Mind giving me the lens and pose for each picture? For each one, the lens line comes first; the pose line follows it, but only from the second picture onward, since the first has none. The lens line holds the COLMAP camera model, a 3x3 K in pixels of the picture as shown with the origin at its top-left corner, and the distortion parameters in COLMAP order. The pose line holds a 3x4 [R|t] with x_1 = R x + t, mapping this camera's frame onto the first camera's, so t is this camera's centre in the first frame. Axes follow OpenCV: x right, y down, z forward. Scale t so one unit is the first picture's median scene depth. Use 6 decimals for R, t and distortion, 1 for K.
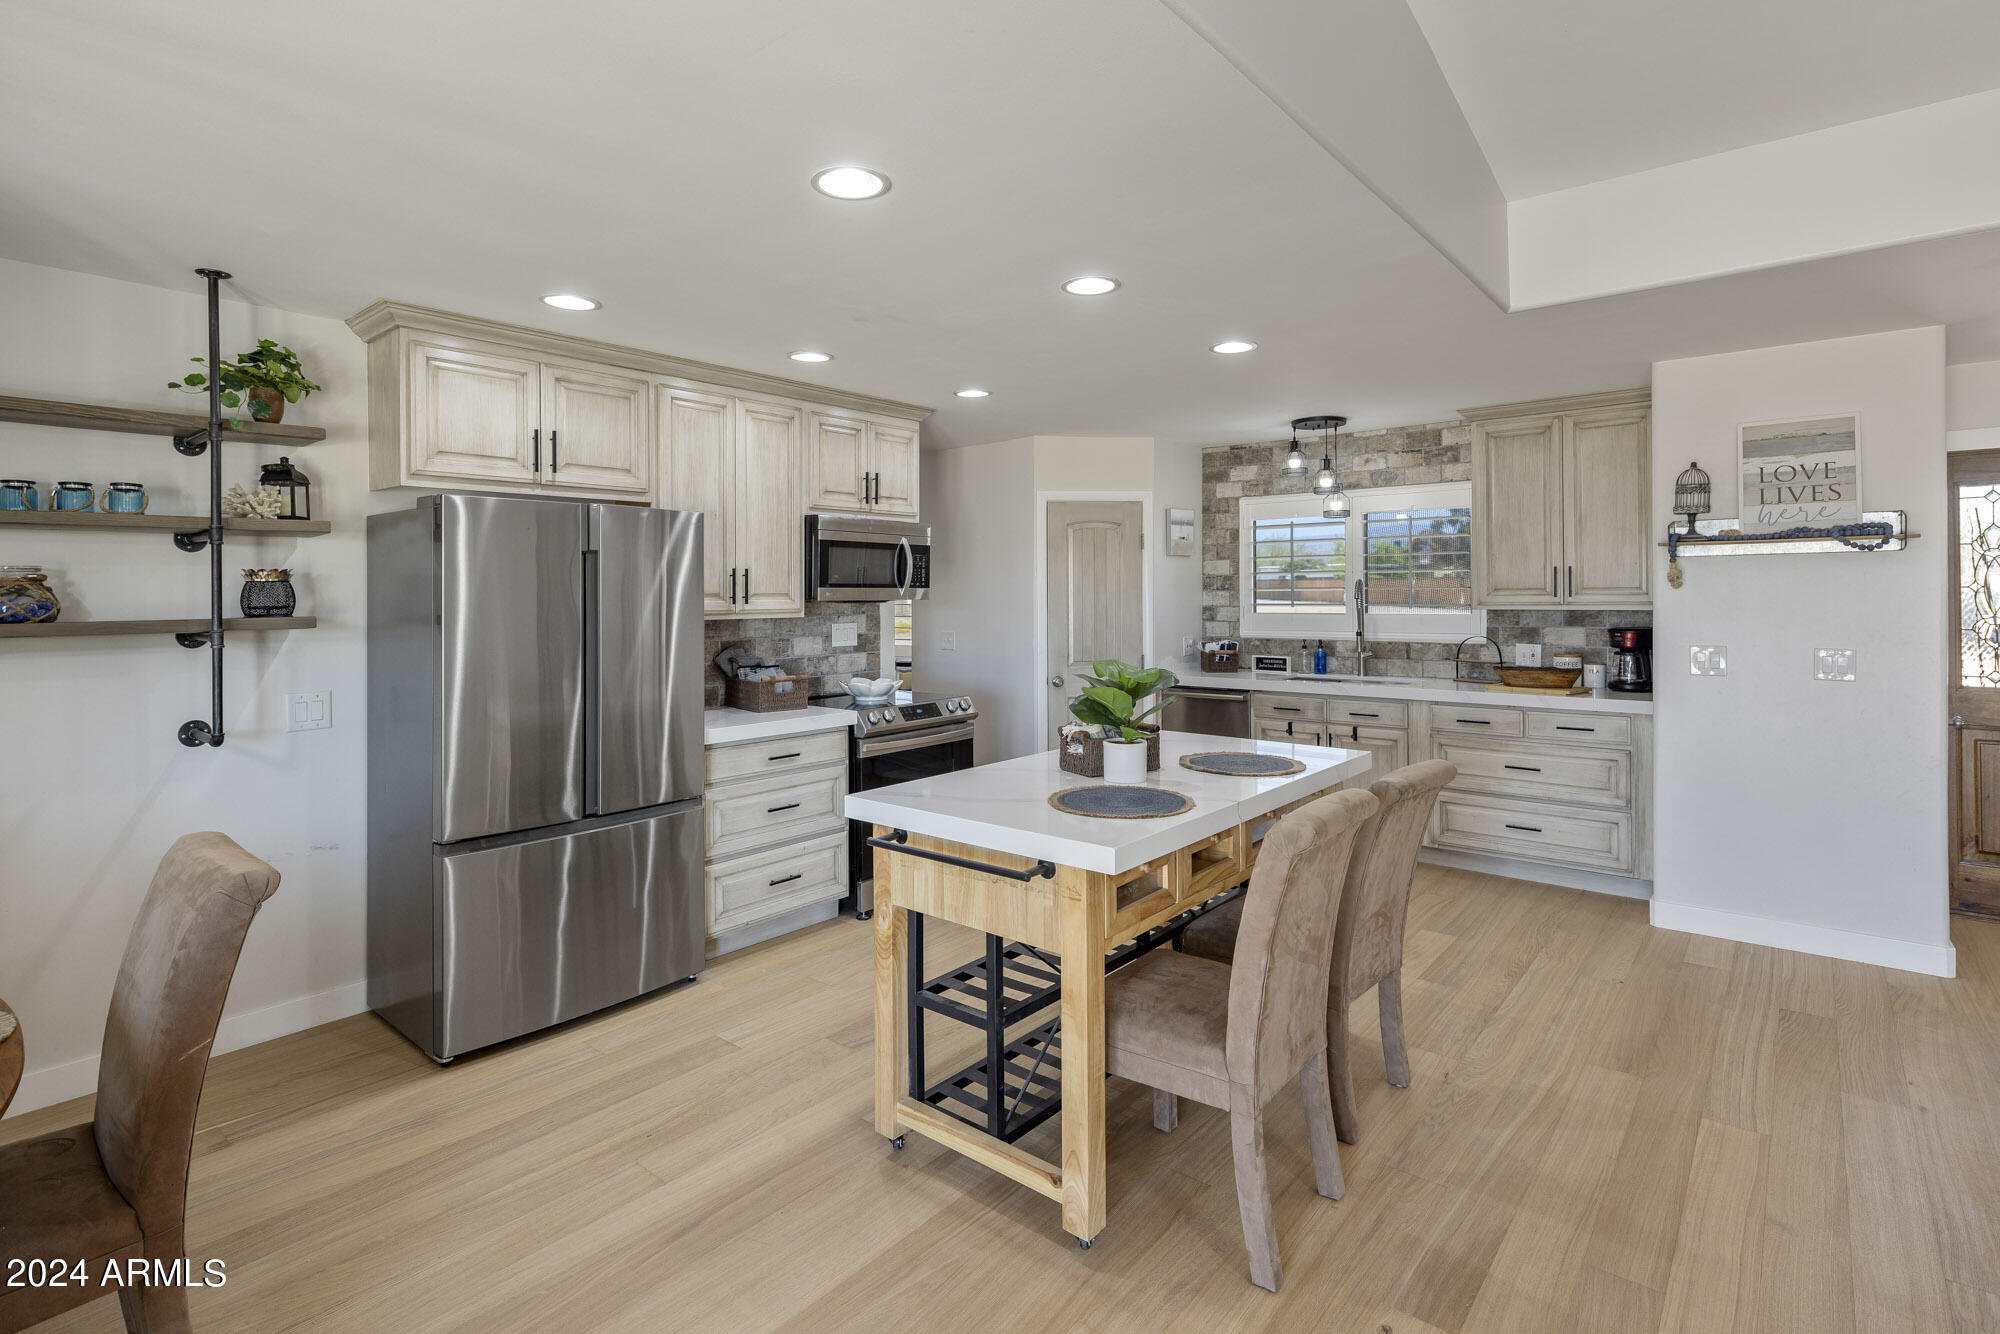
lens RADIAL K [[966.8, 0, 997.6], [0, 966.8, 577.2], [0, 0, 1]] dist [0.019411, -0.012223]
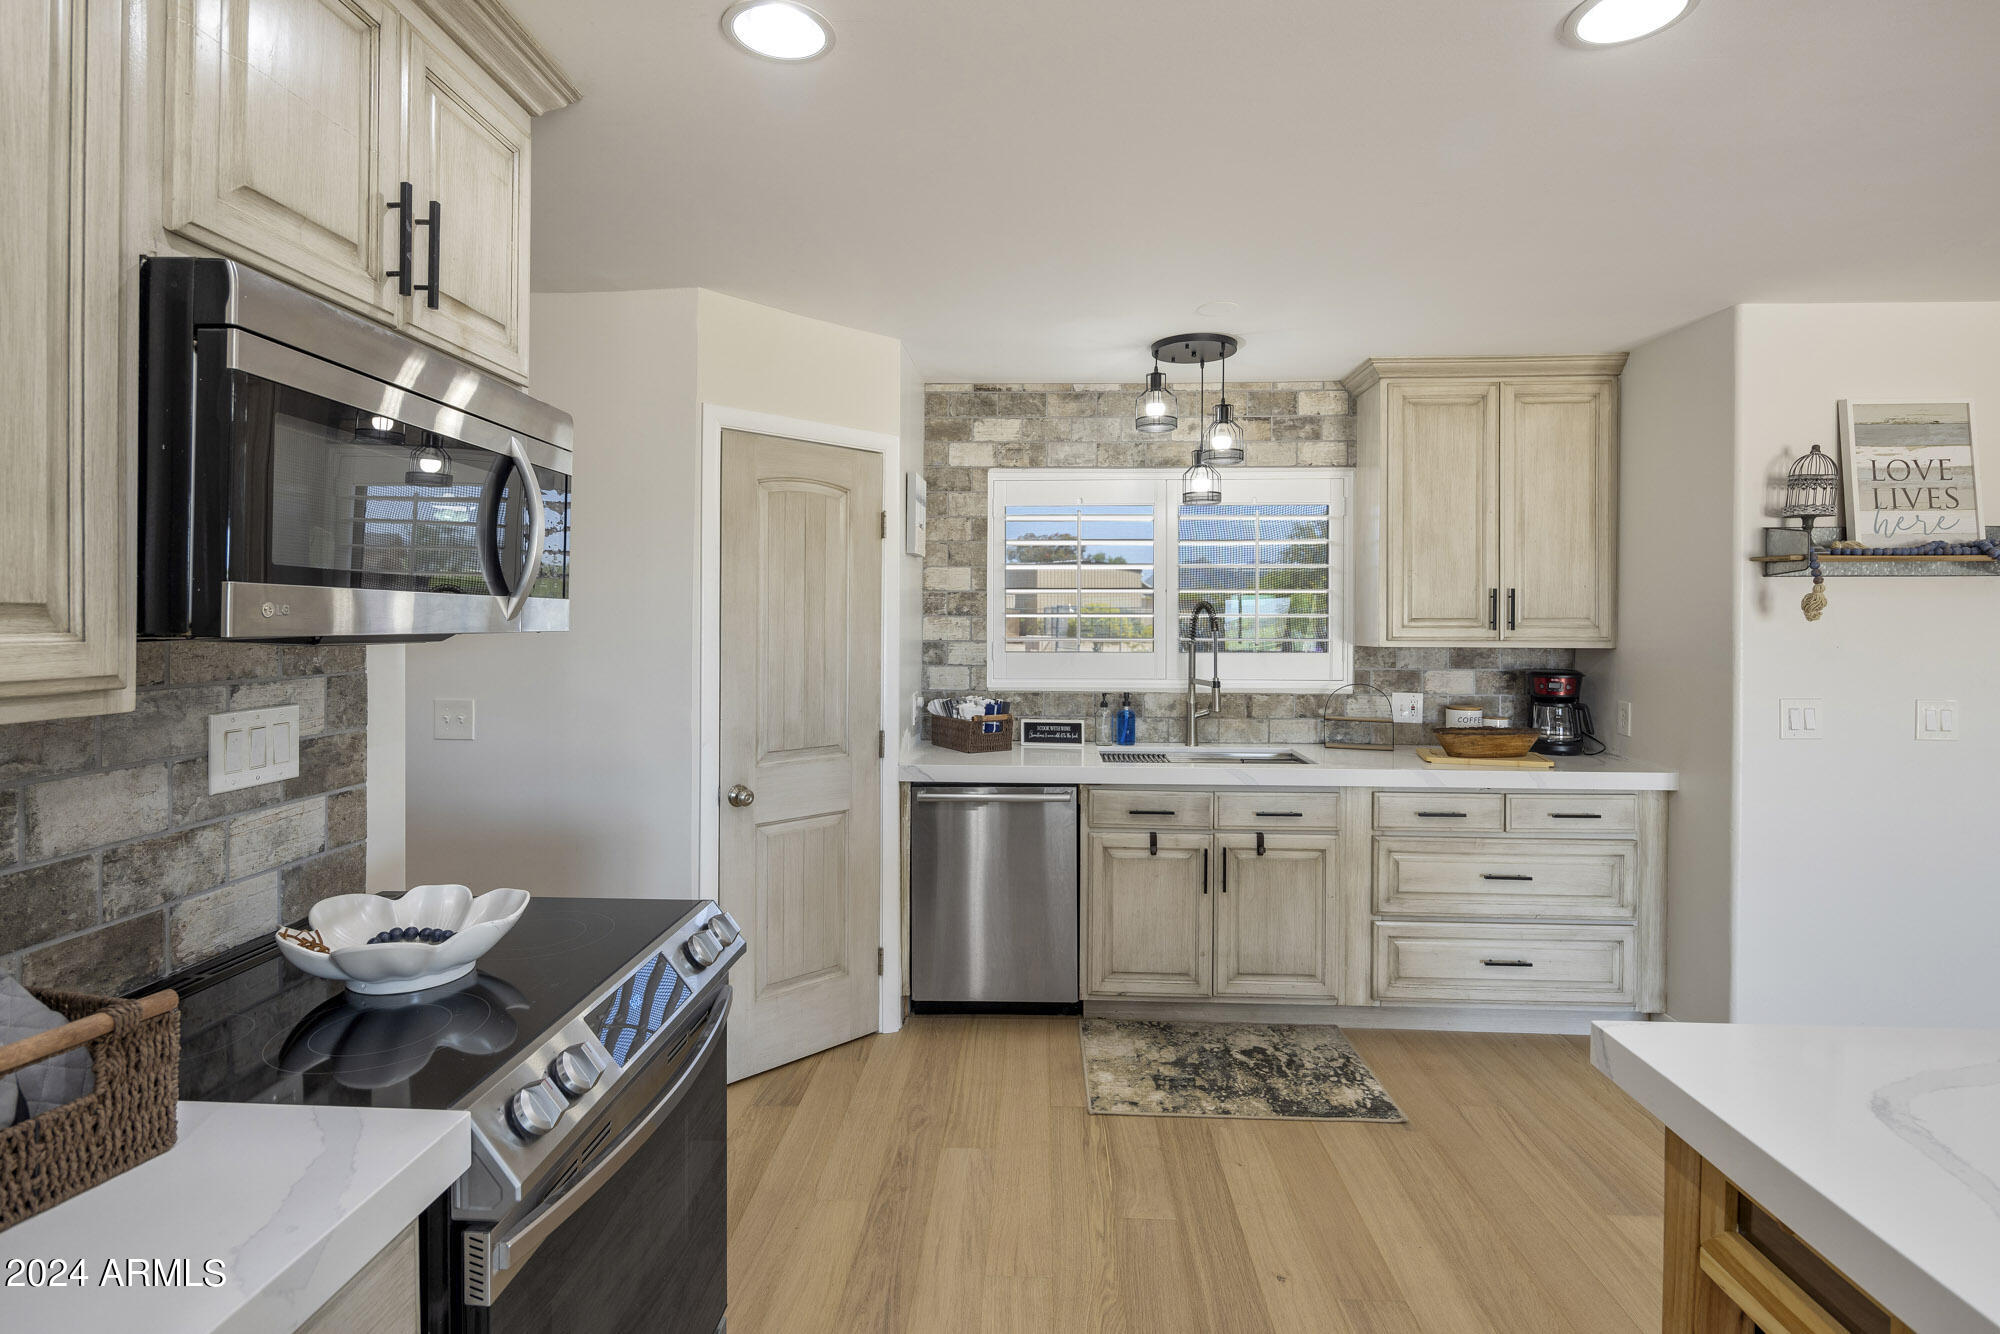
lens RADIAL K [[969.2, 0, 998.6], [0, 969.2, 618.7], [0, 0, 1]] dist [0.010557, -0.011508]
pose [[0.796982, 0.010912, 0.603904, -0.146414], [-0.019663, 0.999776, 0.007884, 0.012090], [-0.603683, -0.018158, 0.797018, 0.582331]]
